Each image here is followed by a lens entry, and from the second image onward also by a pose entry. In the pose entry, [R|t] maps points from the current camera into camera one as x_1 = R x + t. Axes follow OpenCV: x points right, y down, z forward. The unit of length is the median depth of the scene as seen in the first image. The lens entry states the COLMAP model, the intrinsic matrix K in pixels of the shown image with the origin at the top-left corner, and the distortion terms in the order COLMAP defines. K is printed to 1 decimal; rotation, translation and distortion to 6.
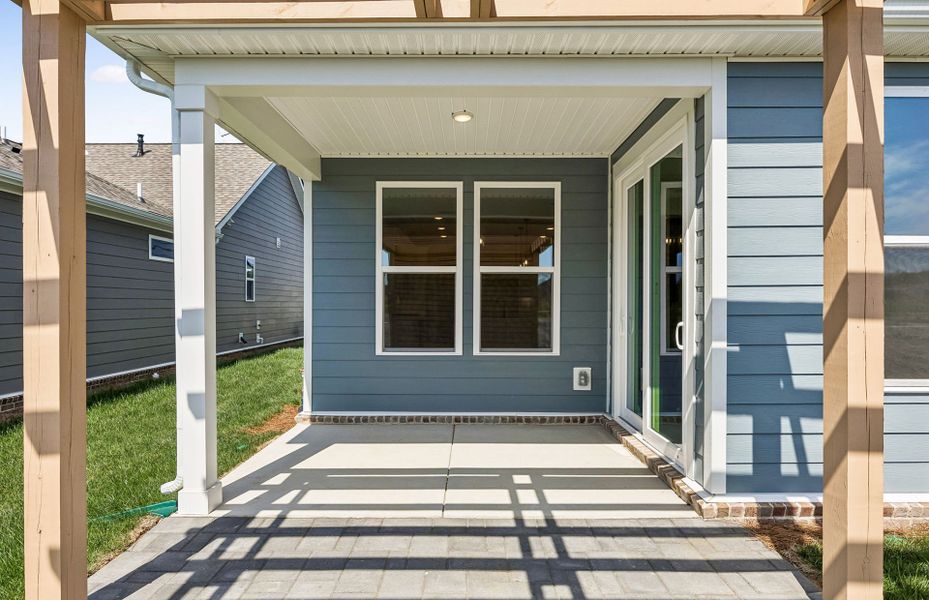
lens RADIAL K [[552.7, 0, 462.7], [0, 552.7, 304.8], [0, 0, 1]] dist [0.005100, -0.002453]
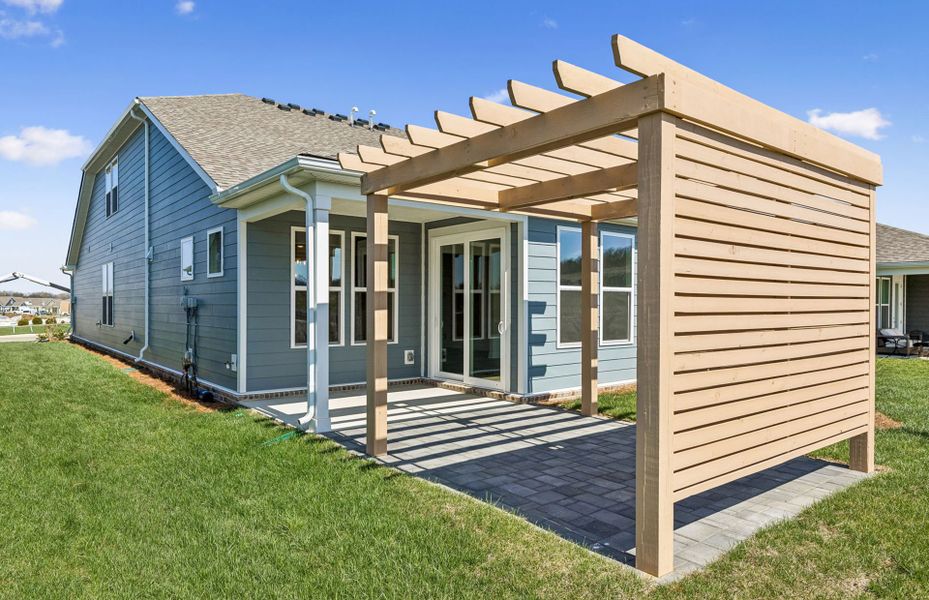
lens RADIAL K [[603.9, 0, 463.4], [0, 603.9, 303.5], [0, 0, 1]] dist [0.006543, 0.000240]
pose [[0.779394, 0.002754, 0.626528, -1.260948], [-0.001530, 0.999996, -0.002492, -0.033374], [-0.626532, 0.000984, 0.779395, -0.794323]]
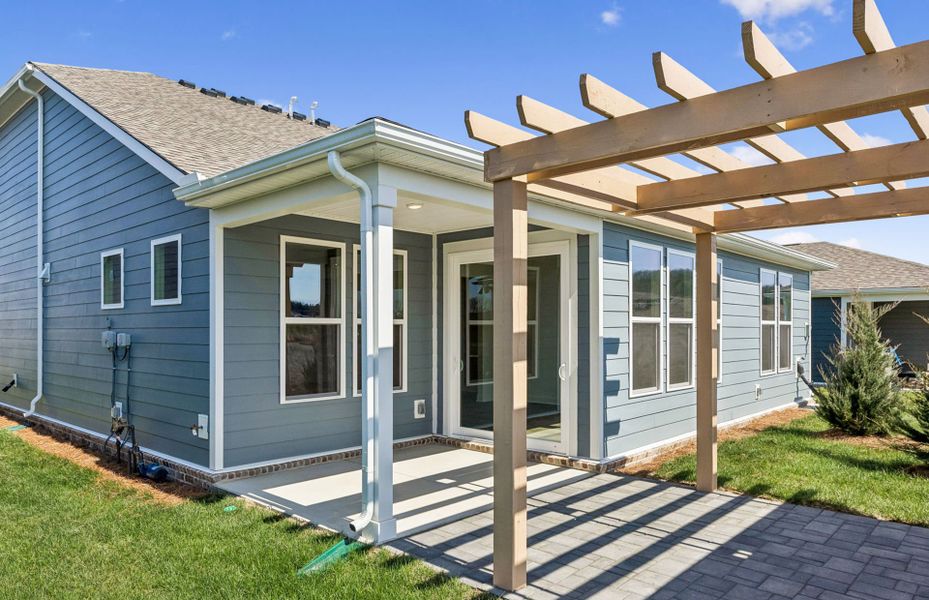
lens RADIAL K [[638.7, 0, 434.9], [0, 638.7, 326.4], [0, 0, 1]] dist [-0.007244, 0.002419]
pose [[0.690707, 0.002701, 0.723130, -1.312033], [0.001884, 0.999983, -0.005534, -0.073942], [-0.723133, 0.005185, 0.690690, -0.044874]]
